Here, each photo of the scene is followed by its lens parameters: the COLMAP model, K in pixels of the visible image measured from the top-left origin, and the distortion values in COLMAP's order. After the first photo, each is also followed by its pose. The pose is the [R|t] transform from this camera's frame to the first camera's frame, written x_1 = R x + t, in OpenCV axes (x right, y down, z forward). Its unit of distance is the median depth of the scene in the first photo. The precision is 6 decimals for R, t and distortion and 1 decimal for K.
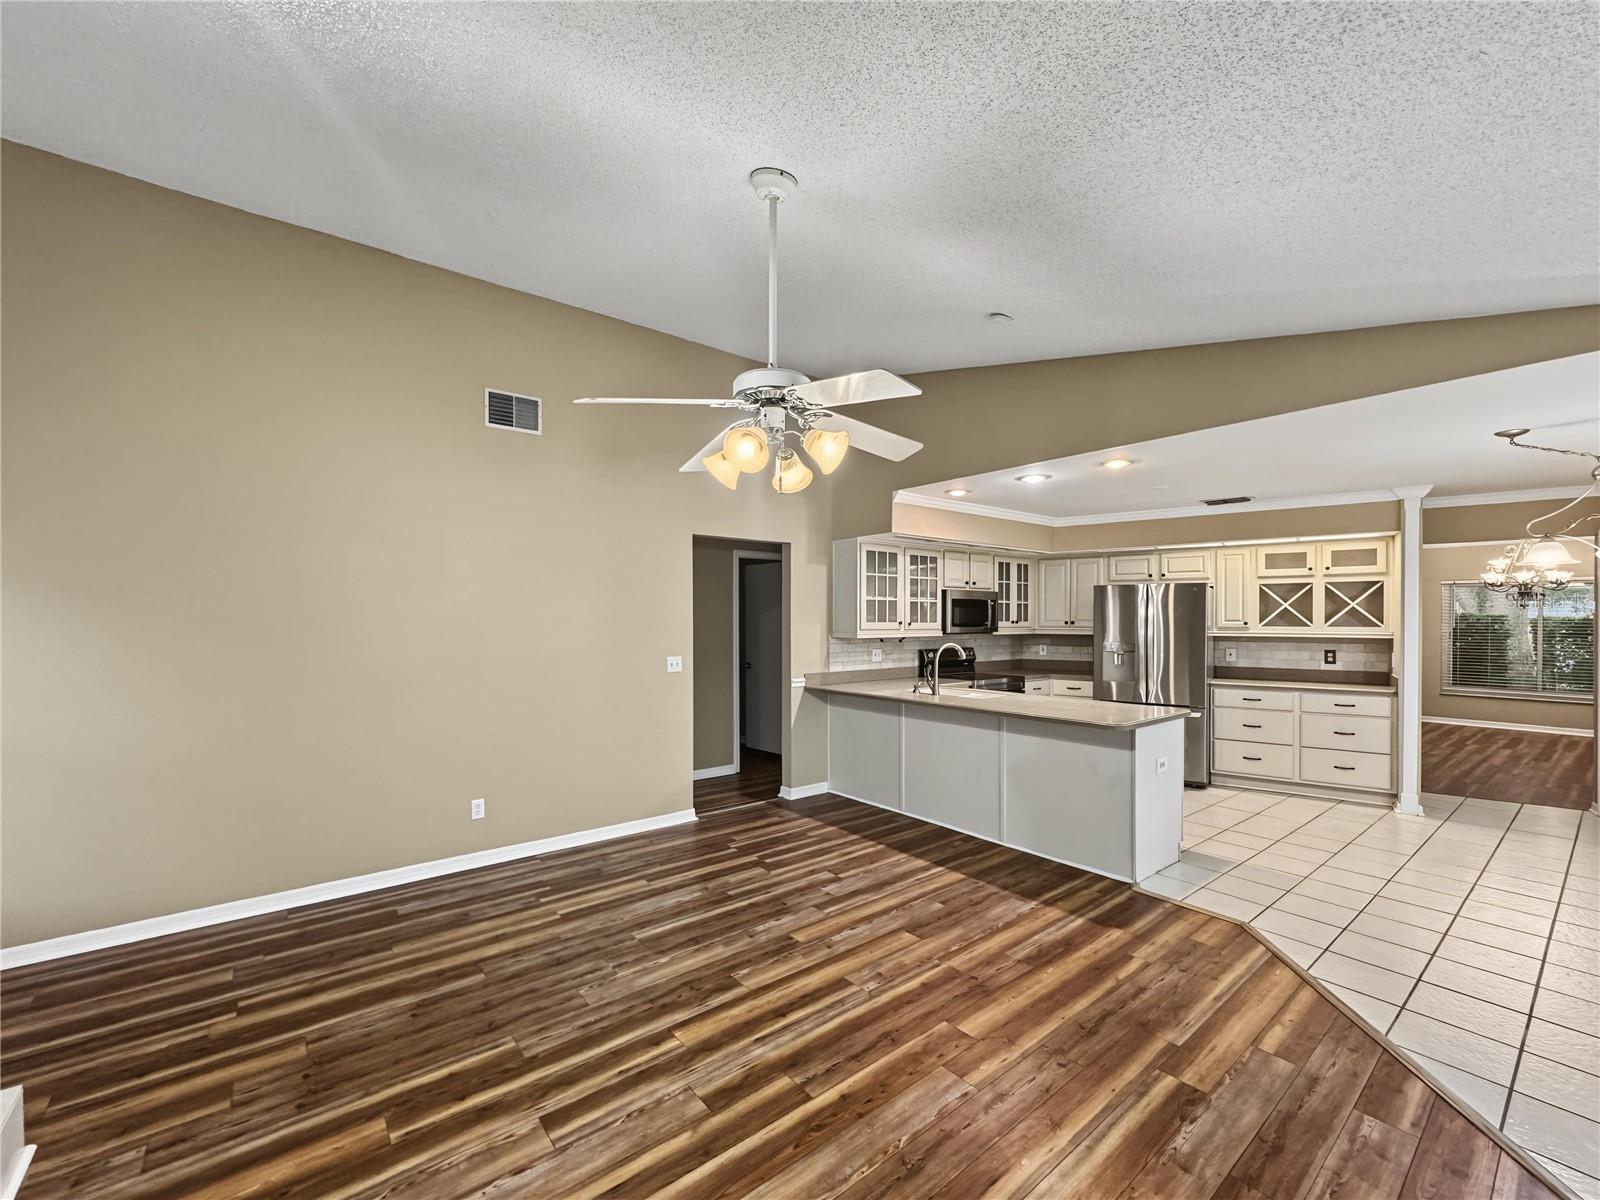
lens RADIAL K [[662.4, 0, 792.9], [0, 662.4, 606.4], [0, 0, 1]] dist [-0.004142, 0.000188]
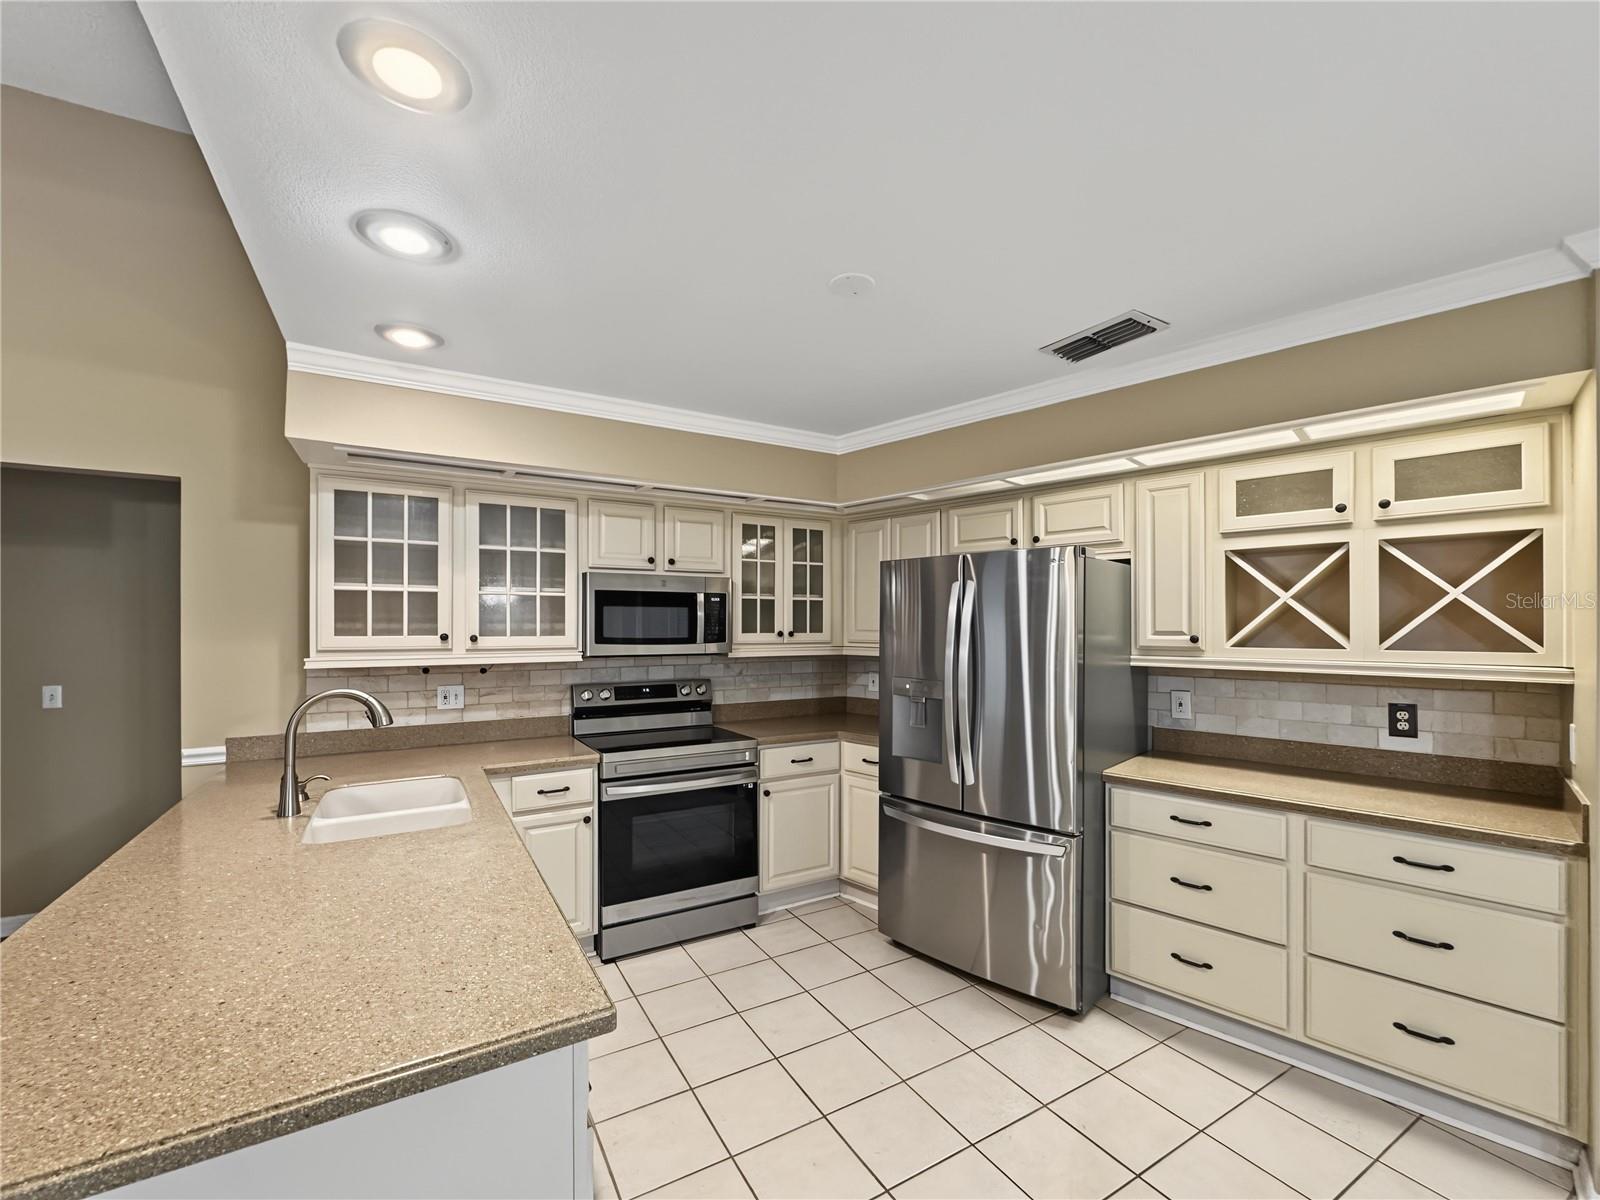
lens RADIAL K [[662.4, 0, 797.1], [0, 662.4, 608.9], [0, 0, 1]] dist [-0.004142, 0.000188]
pose [[0.990541, -0.003174, -0.137182, 0.489578], [0.002591, 0.999987, -0.004430, 0.006461], [0.137195, 0.004033, 0.990536, 0.531052]]
